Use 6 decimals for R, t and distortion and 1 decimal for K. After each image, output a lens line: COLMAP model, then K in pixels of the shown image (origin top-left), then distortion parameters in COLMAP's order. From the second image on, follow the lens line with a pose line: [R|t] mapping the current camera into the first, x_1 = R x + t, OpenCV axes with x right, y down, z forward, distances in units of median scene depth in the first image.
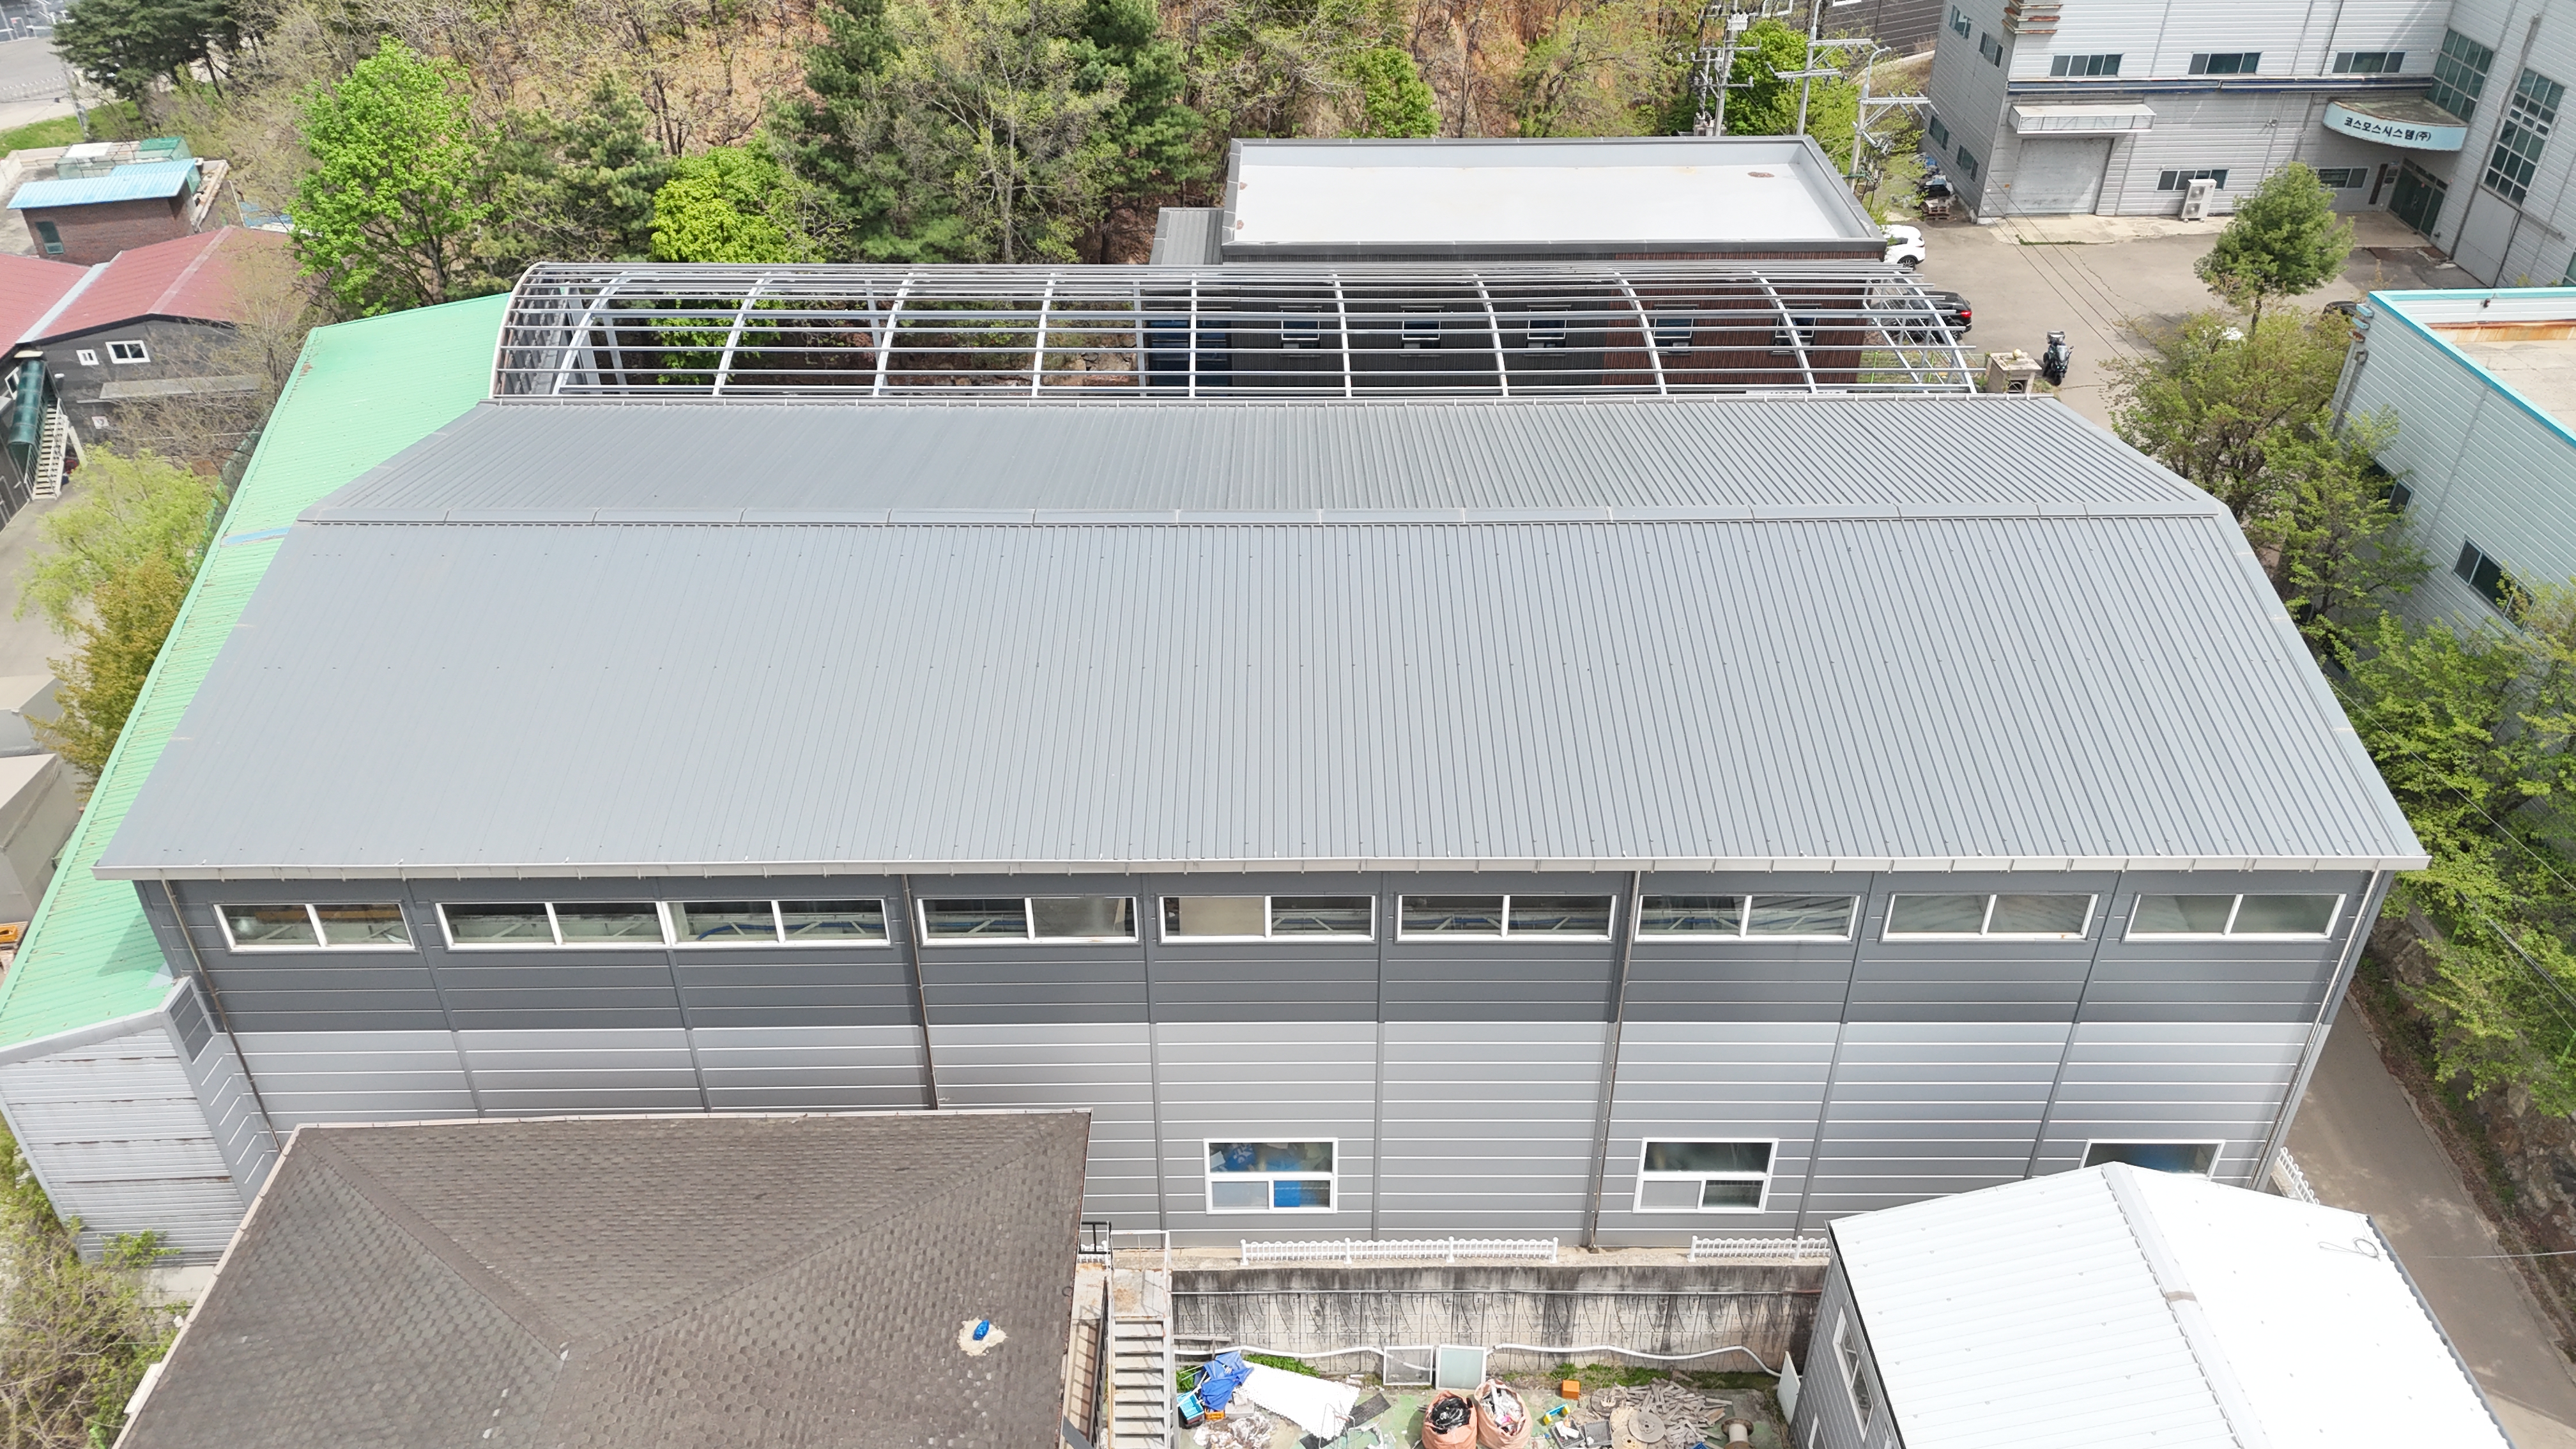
lens RADIAL K [[1879.5, 0, 1288.0], [0, 1879.5, 724.5], [0, 0, 1]] dist [0.066940, -0.050951]
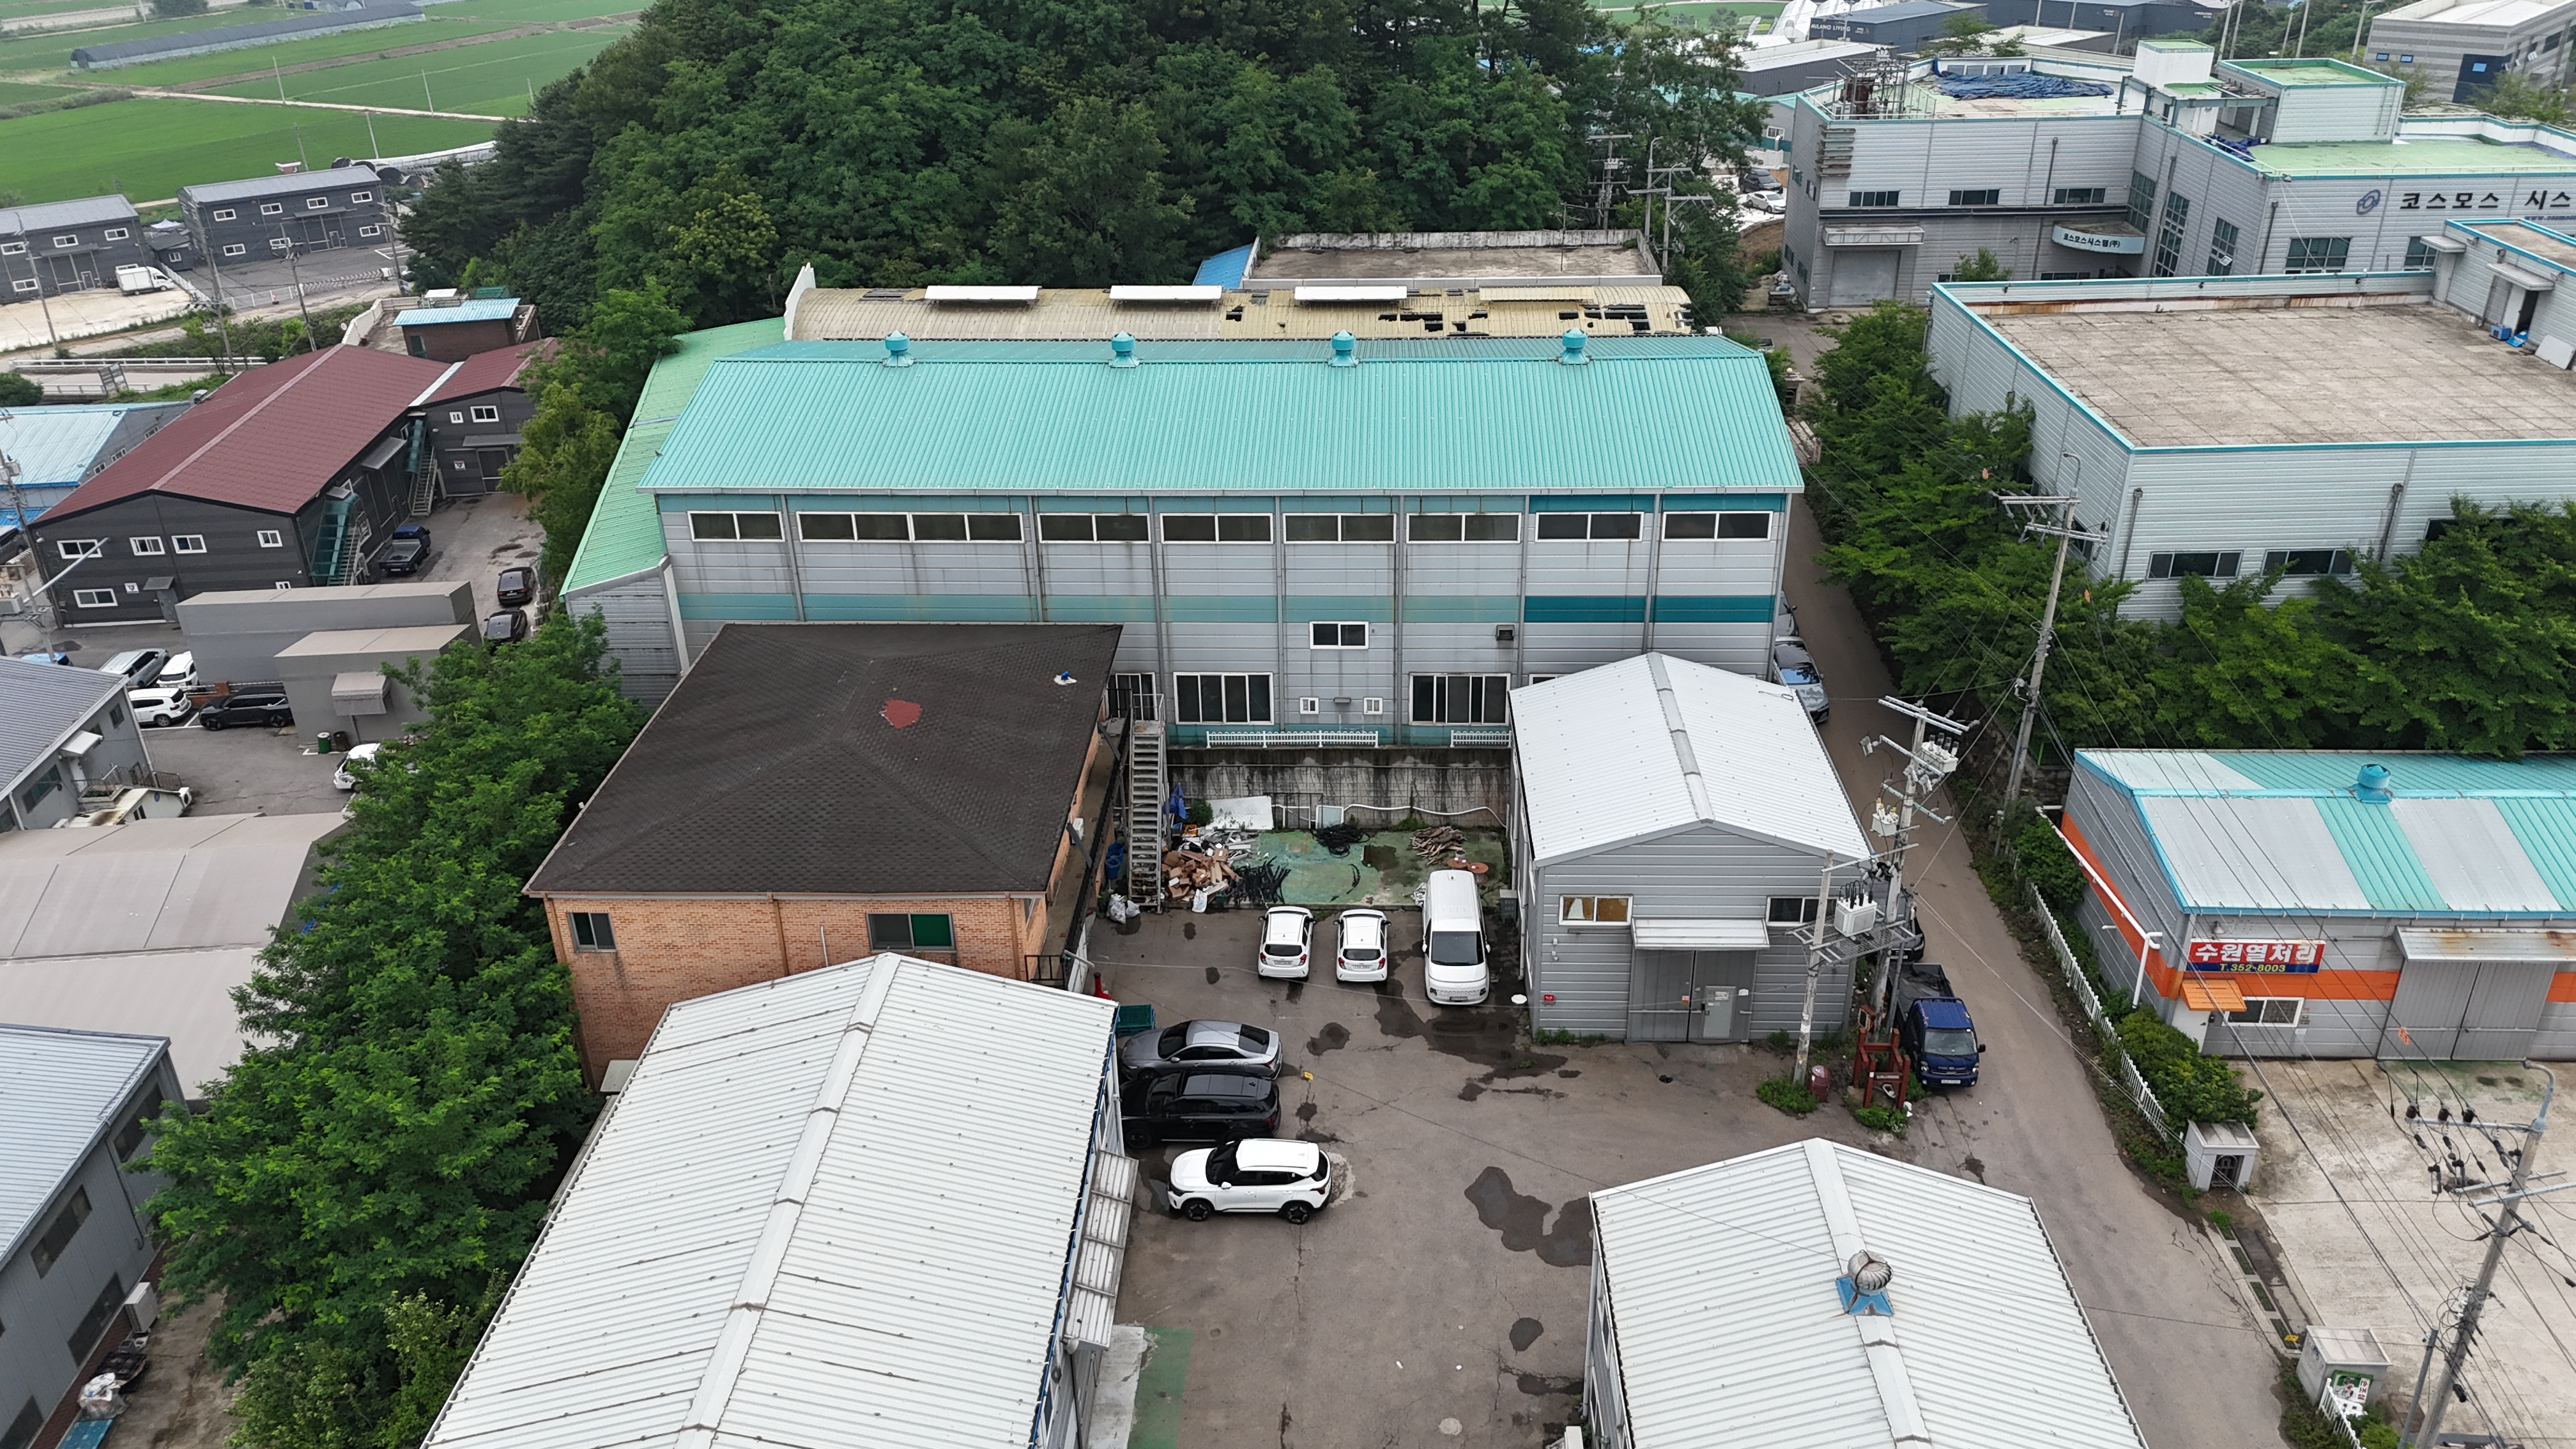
lens RADIAL K [[1808.5, 0, 1280.5], [0, 1808.5, 733.6], [0, 0, 1]] dist [0.080942, -0.041673]
pose [[0.998234, 0.014960, -0.057489, 0.064768], [-0.021134, 0.993890, -0.108328, 0.203317], [0.055518, 0.109352, 0.992451, -0.325306]]
